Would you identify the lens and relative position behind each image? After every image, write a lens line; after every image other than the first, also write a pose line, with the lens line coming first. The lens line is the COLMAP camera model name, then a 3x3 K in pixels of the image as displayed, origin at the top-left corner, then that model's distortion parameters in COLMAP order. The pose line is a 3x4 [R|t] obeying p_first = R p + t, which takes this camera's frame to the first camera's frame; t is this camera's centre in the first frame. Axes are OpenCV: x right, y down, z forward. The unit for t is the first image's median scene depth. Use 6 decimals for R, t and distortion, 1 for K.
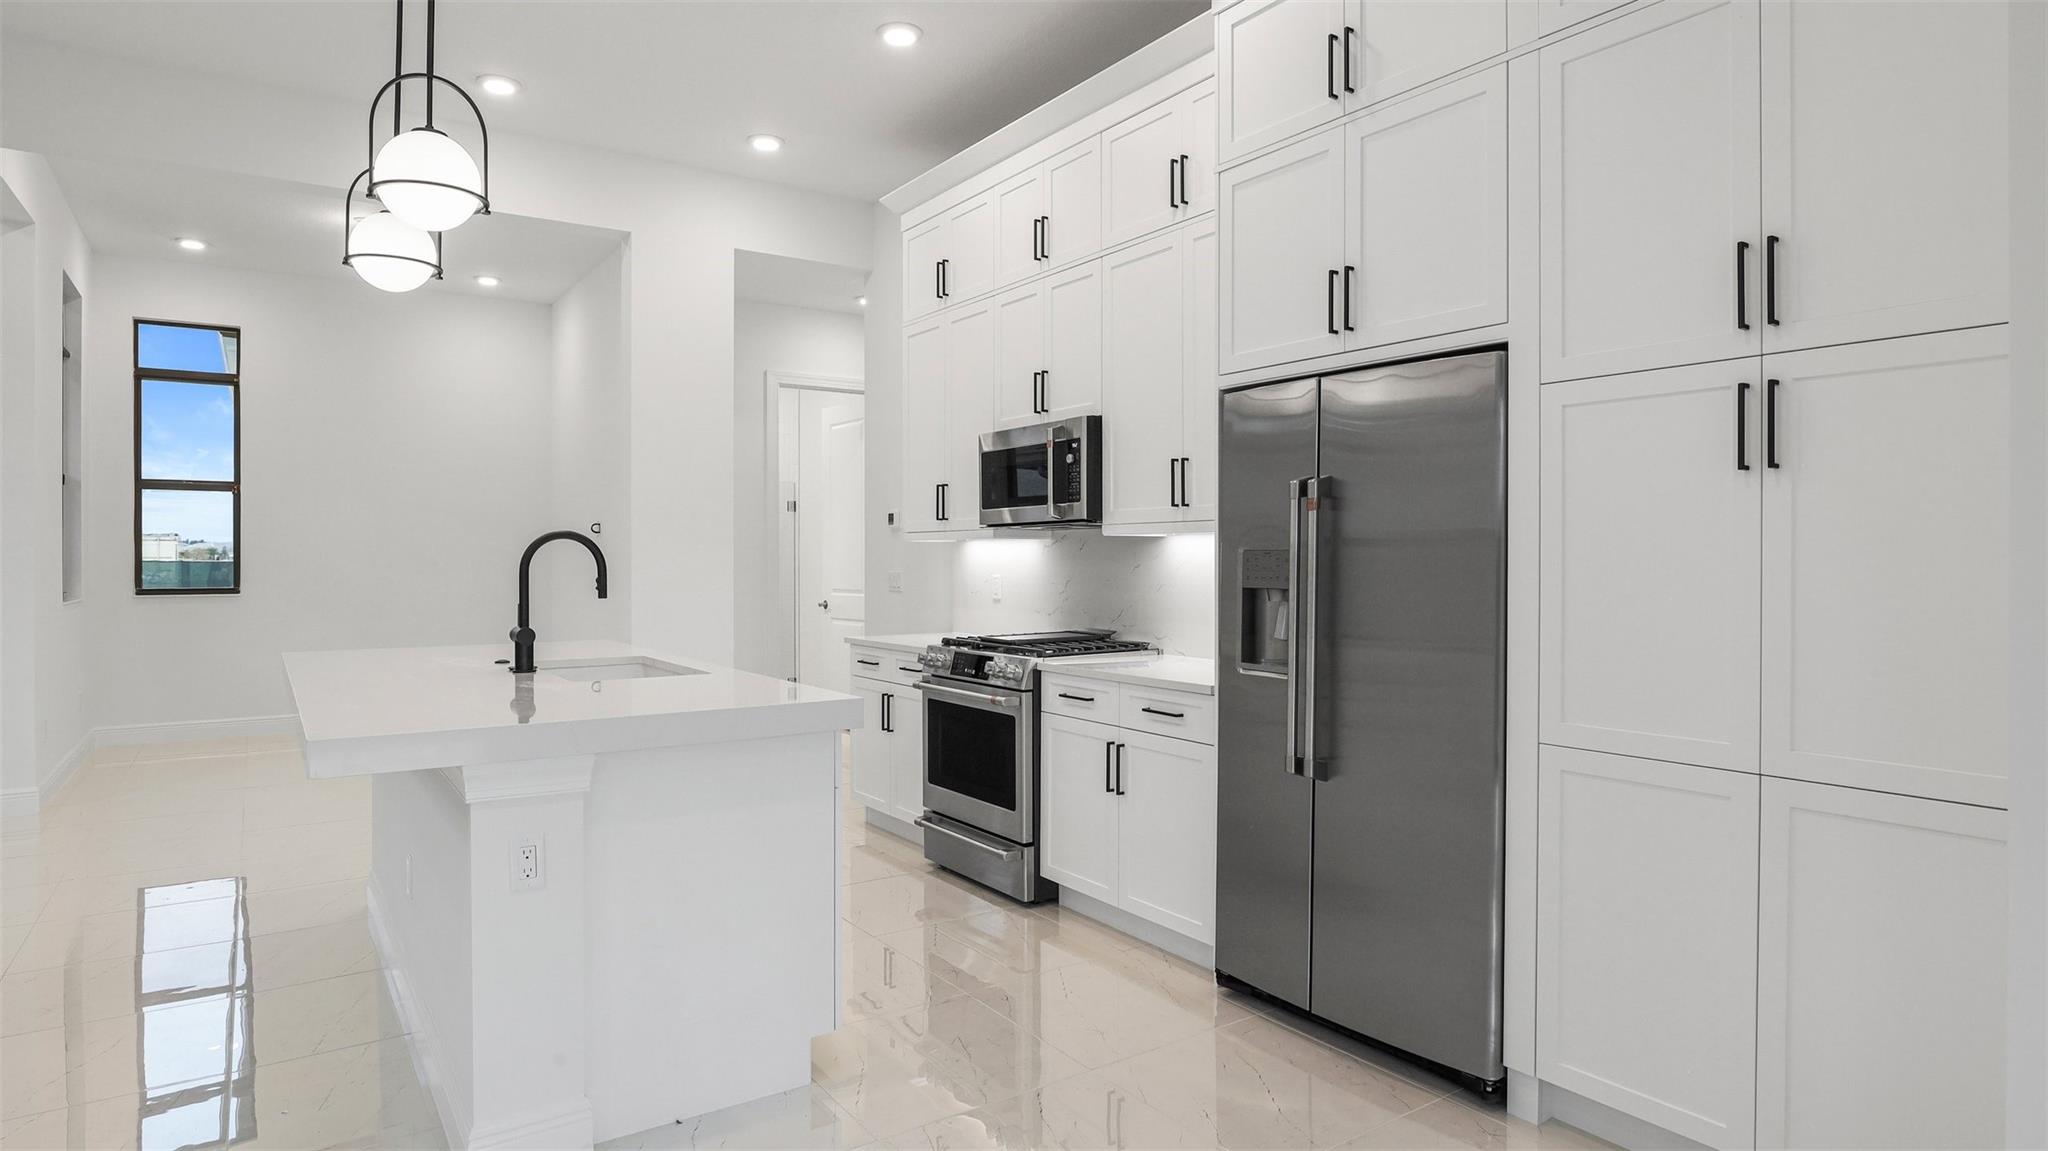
lens RADIAL K [[1122.1, 0, 1021.8], [0, 1122.1, 558.7], [0, 0, 1]] dist [-0.015676, 0.000924]
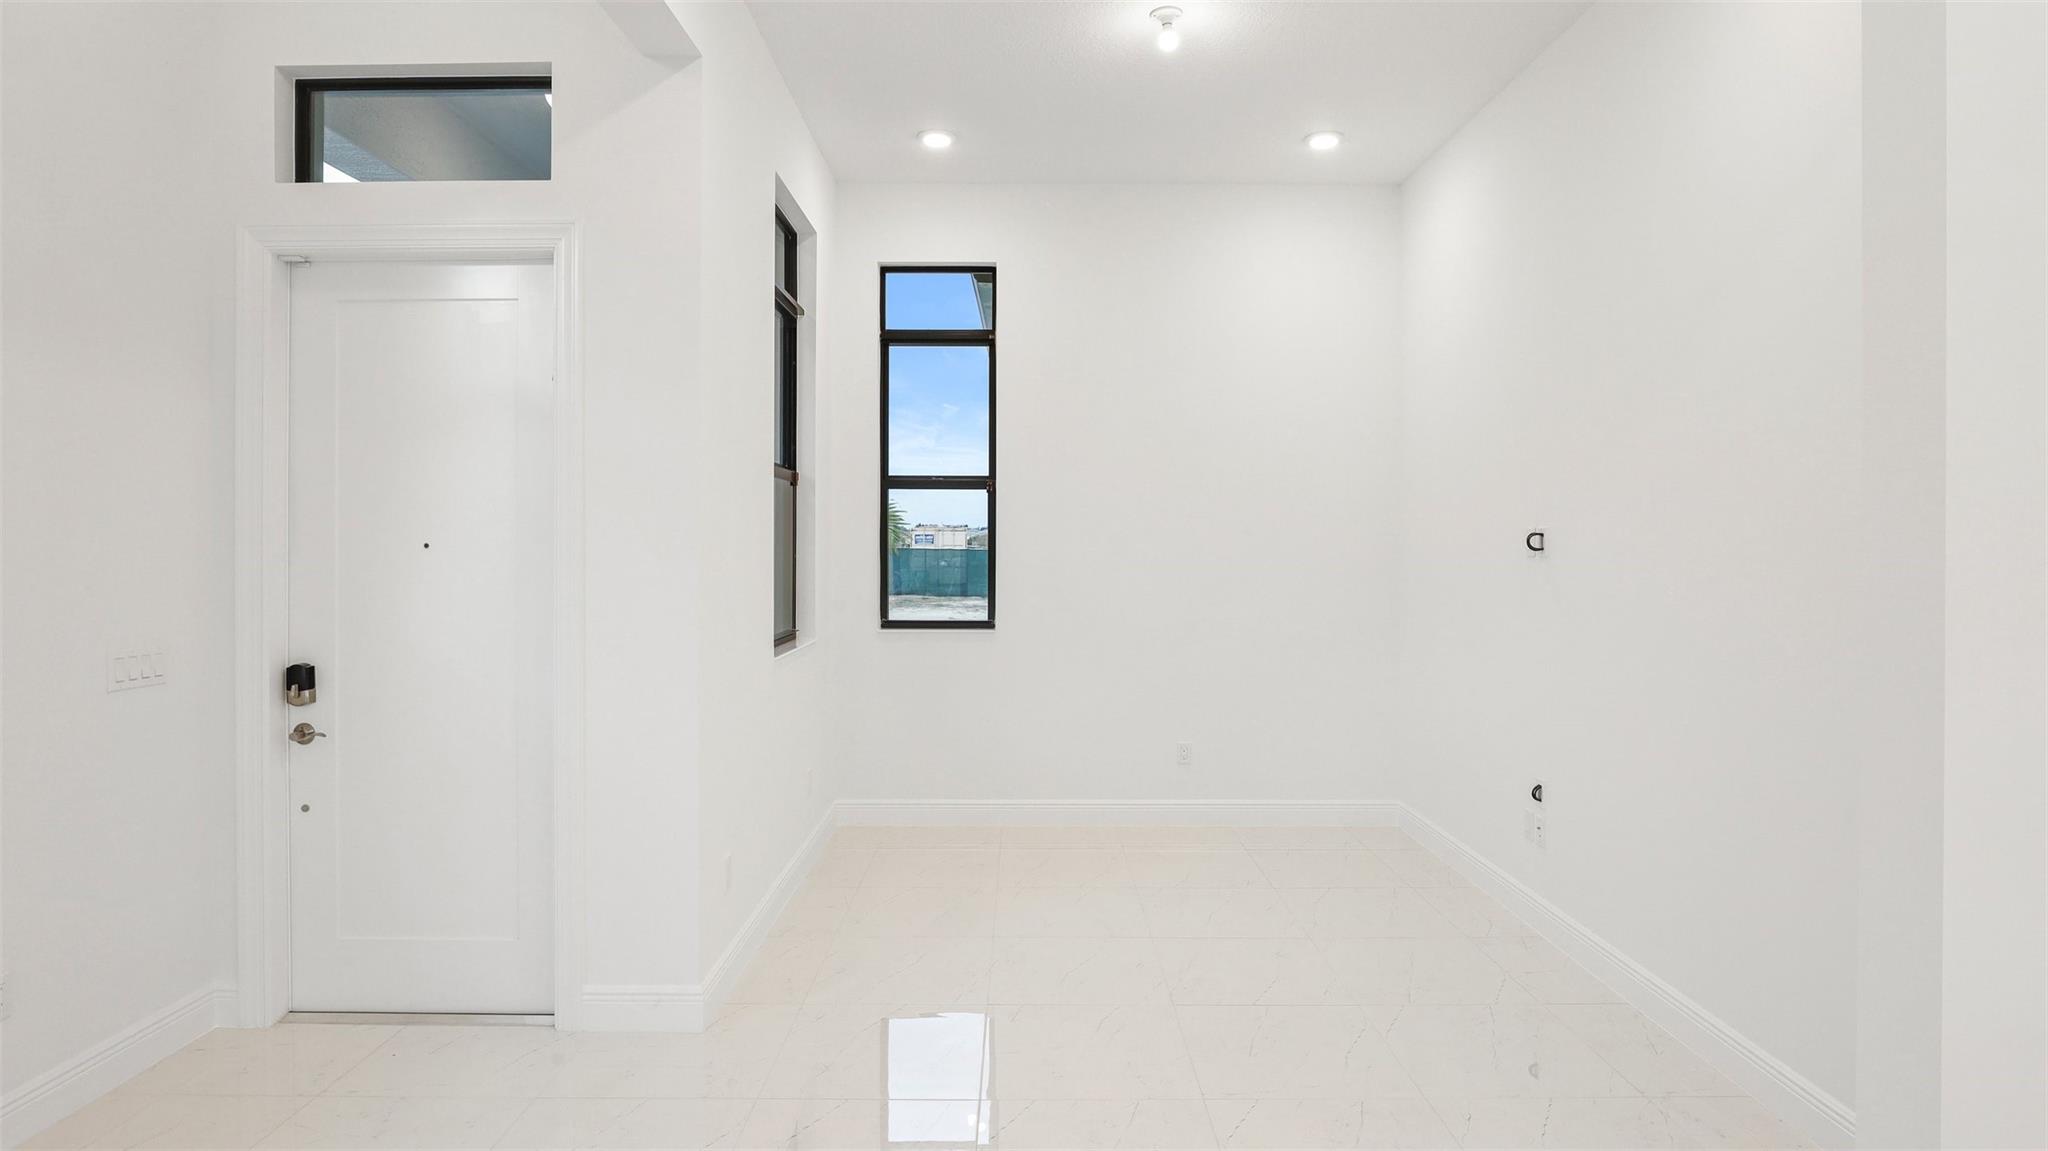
lens RADIAL K [[1156.7, 0, 1010.0], [0, 1156.7, 530.6], [0, 0, 1]] dist [-0.013369, -0.001028]
pose [[0.816388, -0.002211, -0.577500, -0.494813], [-0.003640, 0.999953, -0.008973, -0.050468], [0.577493, 0.009427, 0.816341, 0.746178]]
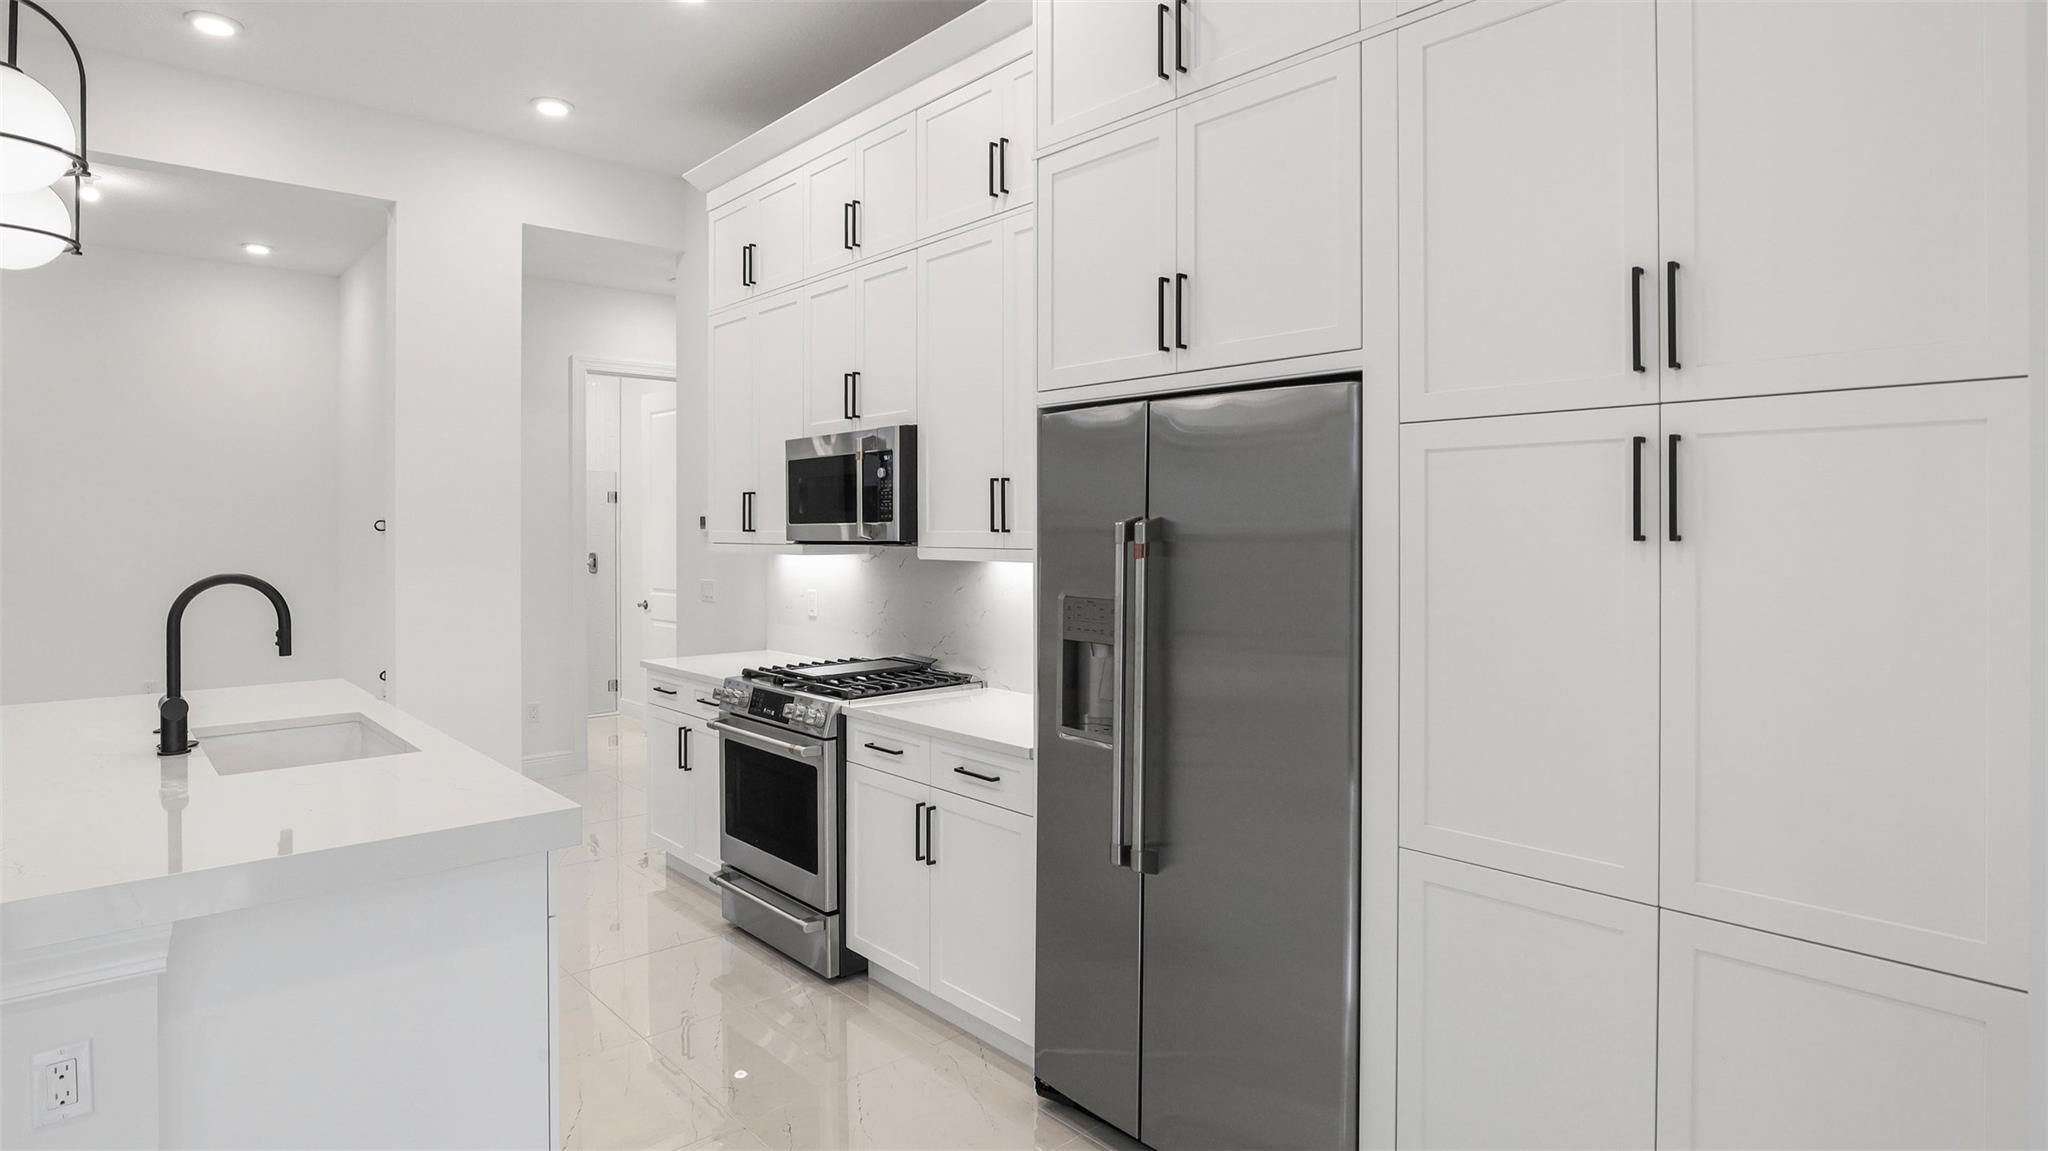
lens RADIAL K [[1082.2, 0, 1025.2], [0, 1082.2, 523.4], [0, 0, 1]] dist [-0.020730, 0.000986]
pose [[0.991498, -0.001558, 0.130112, 0.044455], [0.002115, 0.999989, -0.004143, -0.045240], [-0.130104, 0.004383, 0.991491, 0.132180]]
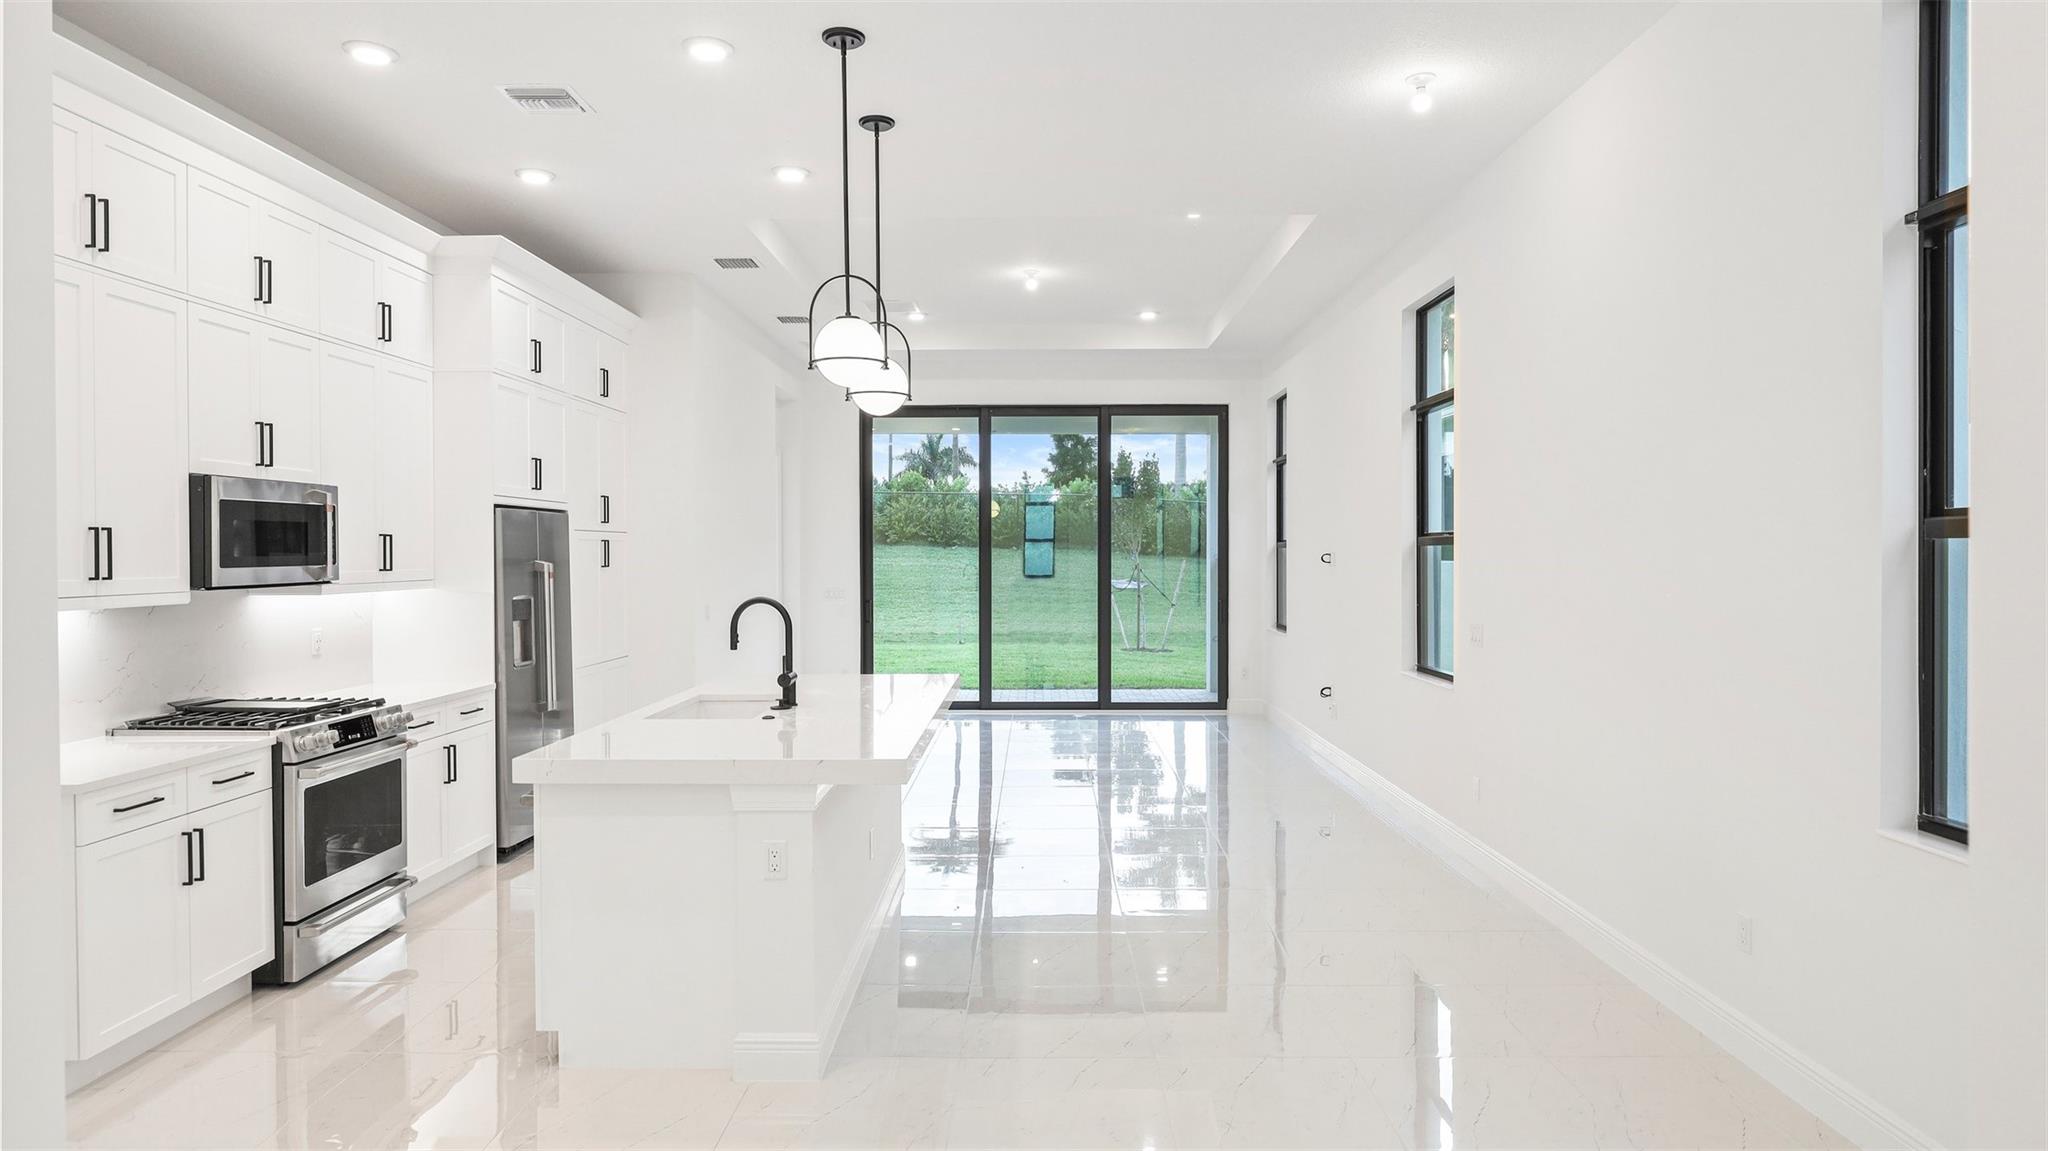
lens RADIAL K [[1184.9, 0, 1026.4], [0, 1184.9, 563.5], [0, 0, 1]] dist [-0.008002, 0.004579]
pose [[-0.818880, -0.004642, 0.573946, -1.145223], [0.001908, 0.999940, 0.010809, -0.062256], [-0.573962, 0.009946, -0.818822, 1.541623]]
